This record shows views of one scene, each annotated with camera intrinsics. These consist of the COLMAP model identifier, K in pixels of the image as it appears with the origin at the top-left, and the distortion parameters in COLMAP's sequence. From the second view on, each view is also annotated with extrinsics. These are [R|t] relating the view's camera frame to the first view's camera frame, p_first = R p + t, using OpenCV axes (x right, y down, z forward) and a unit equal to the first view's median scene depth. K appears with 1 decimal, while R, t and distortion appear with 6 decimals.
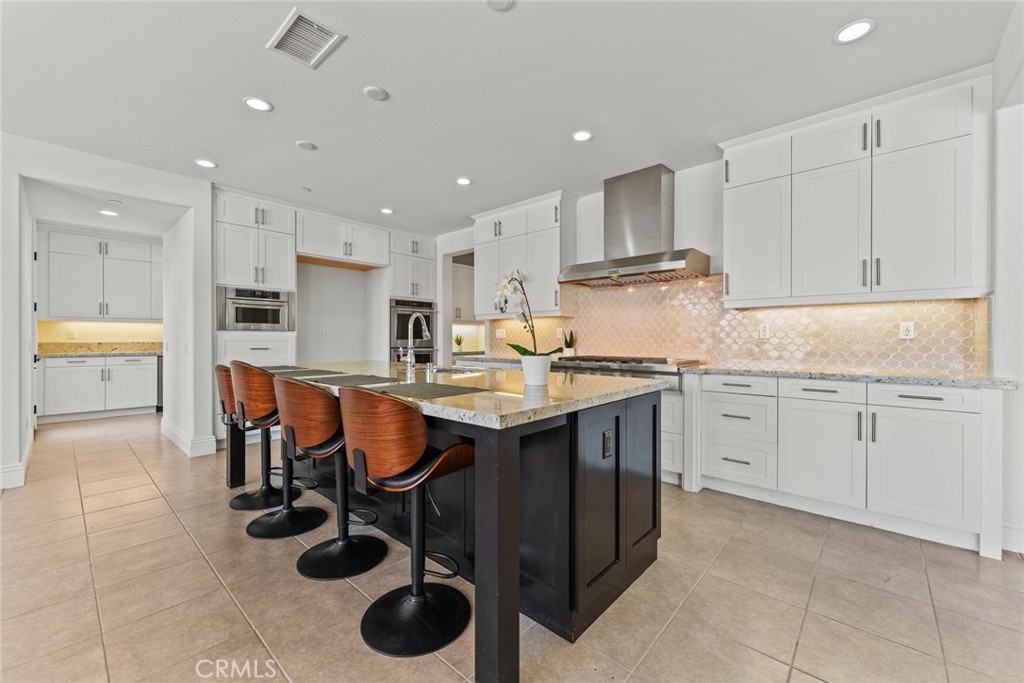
lens RADIAL K [[408.4, 0, 504.9], [0, 408.4, 341.9], [0, 0, 1]] dist [0.002803, -0.000606]
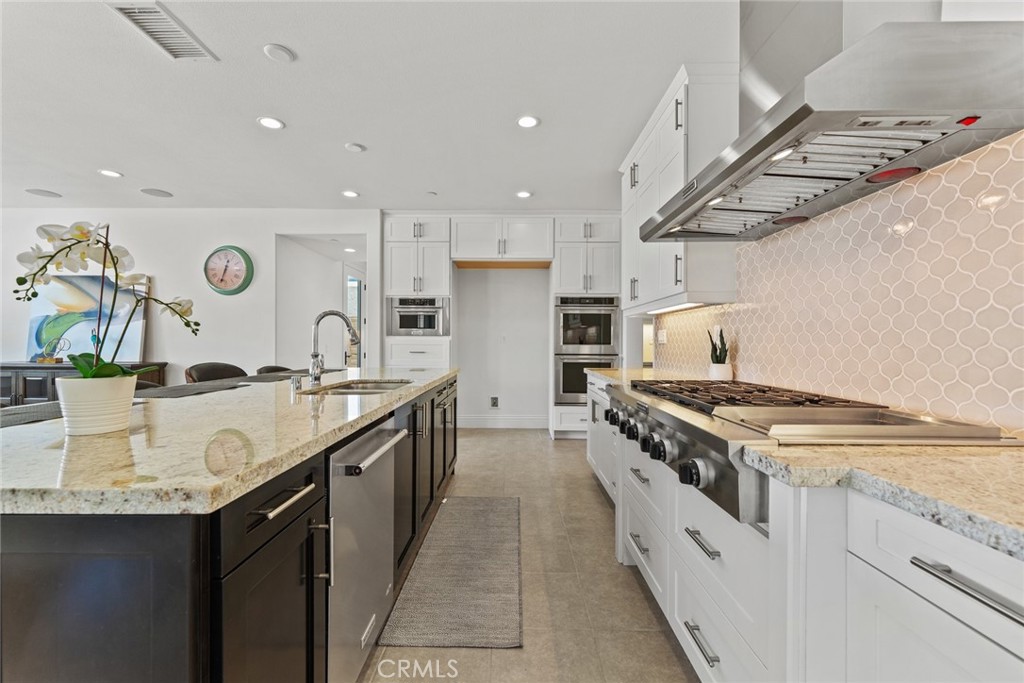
lens RADIAL K [[408.4, 0, 510.1], [0, 408.4, 342.4], [0, 0, 1]] dist [0.002803, -0.000606]
pose [[0.665059, 0.003123, -0.746785, 0.366757], [-0.011003, 0.999924, -0.005617, -0.006018], [0.746710, 0.011953, 0.665042, 0.457355]]
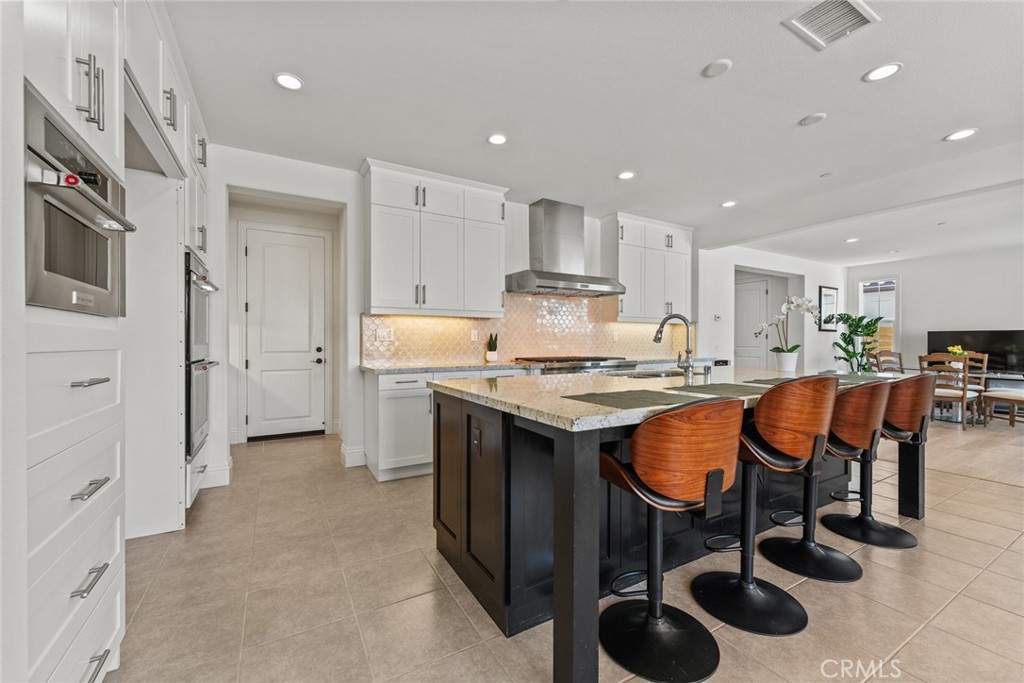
lens RADIAL K [[408.4, 0, 508.5], [0, 408.4, 341.8], [0, 0, 1]] dist [0.002803, -0.000606]
pose [[0.308315, -0.000578, 0.951284, -0.749458], [0.008369, 0.999963, -0.002105, -0.004599], [-0.951247, 0.008611, 0.308309, 0.666068]]
